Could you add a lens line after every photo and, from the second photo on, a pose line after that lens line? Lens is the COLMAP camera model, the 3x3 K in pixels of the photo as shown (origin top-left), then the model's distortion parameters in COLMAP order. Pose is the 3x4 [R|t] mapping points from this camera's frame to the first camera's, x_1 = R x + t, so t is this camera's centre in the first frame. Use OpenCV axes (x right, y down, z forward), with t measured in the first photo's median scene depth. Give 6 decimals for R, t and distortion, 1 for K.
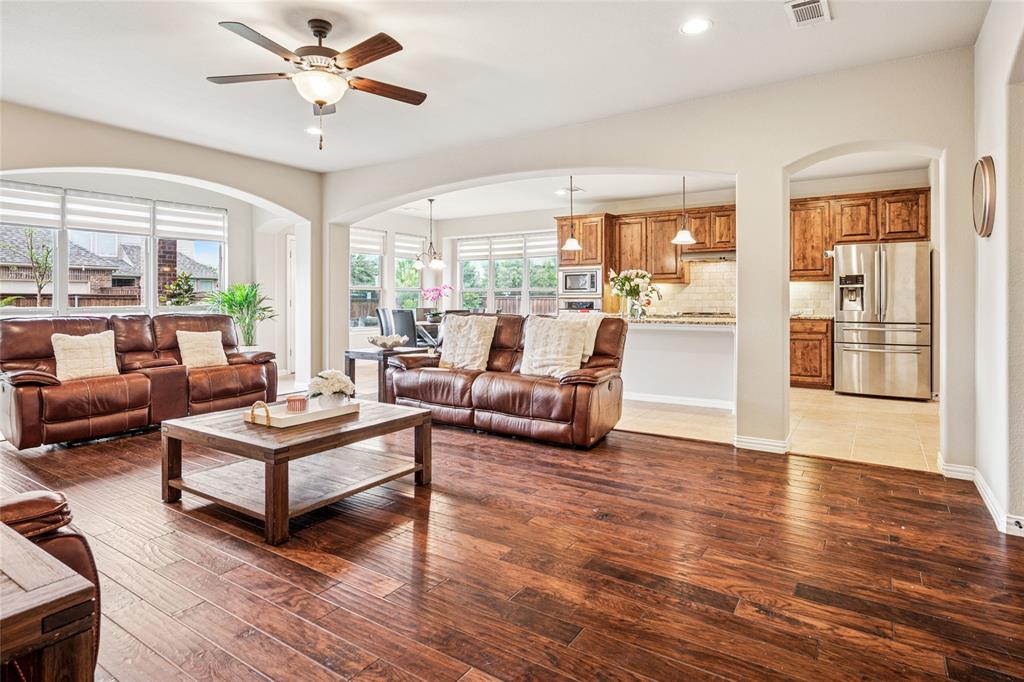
lens RADIAL K [[549.7, 0, 509.0], [0, 549.7, 302.9], [0, 0, 1]] dist [-0.001073, -0.002481]
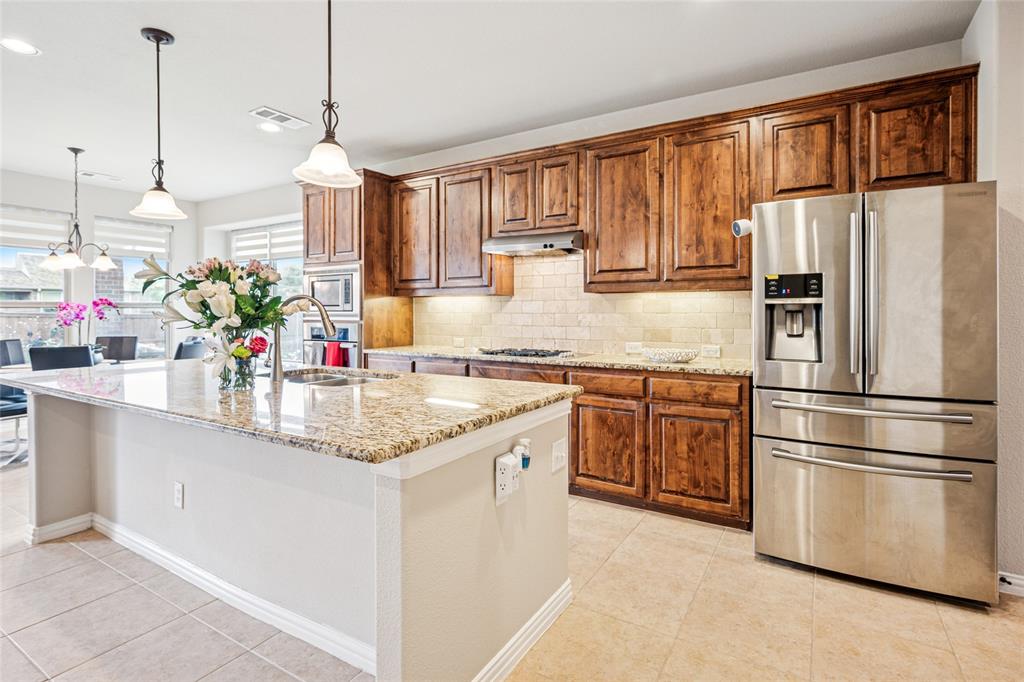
lens RADIAL K [[494.3, 0, 515.5], [0, 494.3, 318.6], [0, 0, 1]] dist [-0.009810, -0.000542]
pose [[0.999370, -0.001324, 0.035479, 0.375564], [0.000996, 0.999957, 0.009251, -0.020011], [-0.035490, -0.009210, 0.999328, 0.595816]]
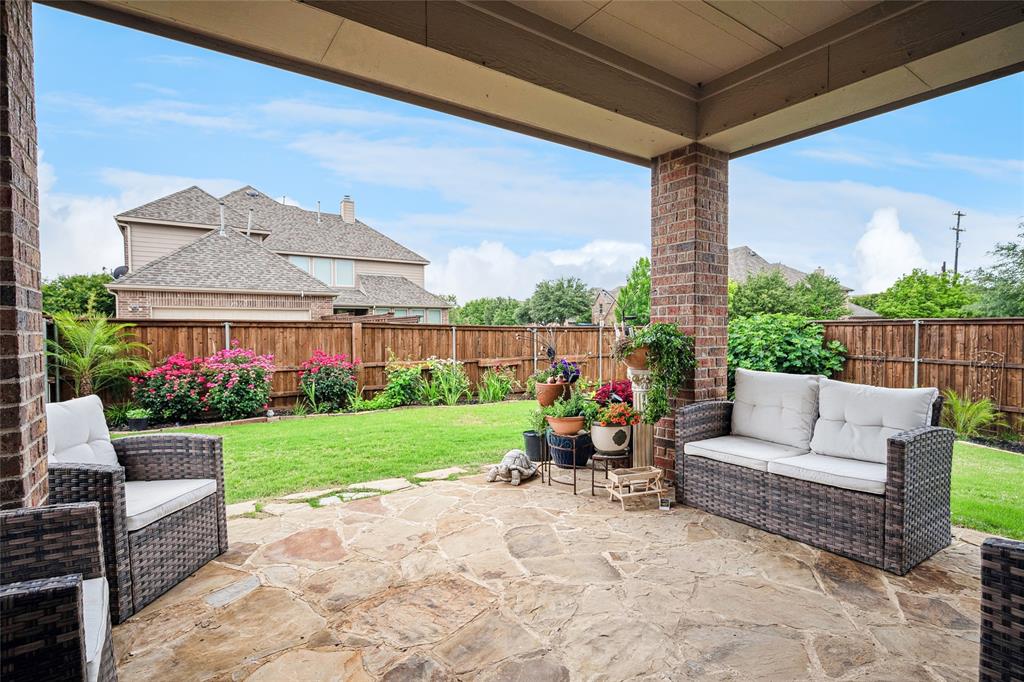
lens RADIAL K [[494.3, 0, 514.1], [0, 494.3, 345.8], [0, 0, 1]] dist [-0.009810, -0.000542]
pose [[0.930259, 0.006870, -0.366840, -0.536754], [0.002617, 0.999675, 0.025358, 0.002029], [0.366895, -0.024549, 0.929938, 1.248386]]
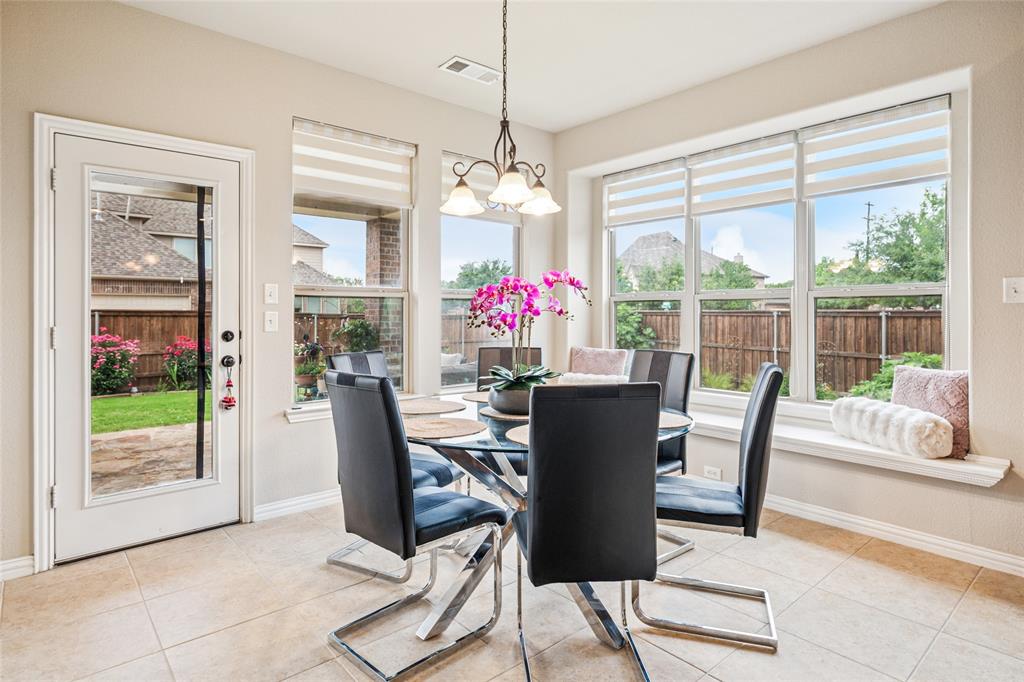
lens RADIAL K [[549.7, 0, 511.2], [0, 549.7, 310.0], [0, 0, 1]] dist [-0.001073, -0.002481]
pose [[0.964716, -0.002748, -0.263280, -0.081749], [-0.000721, 0.999914, -0.013079, -0.012481], [0.263293, 0.012807, 0.964631, 0.916753]]
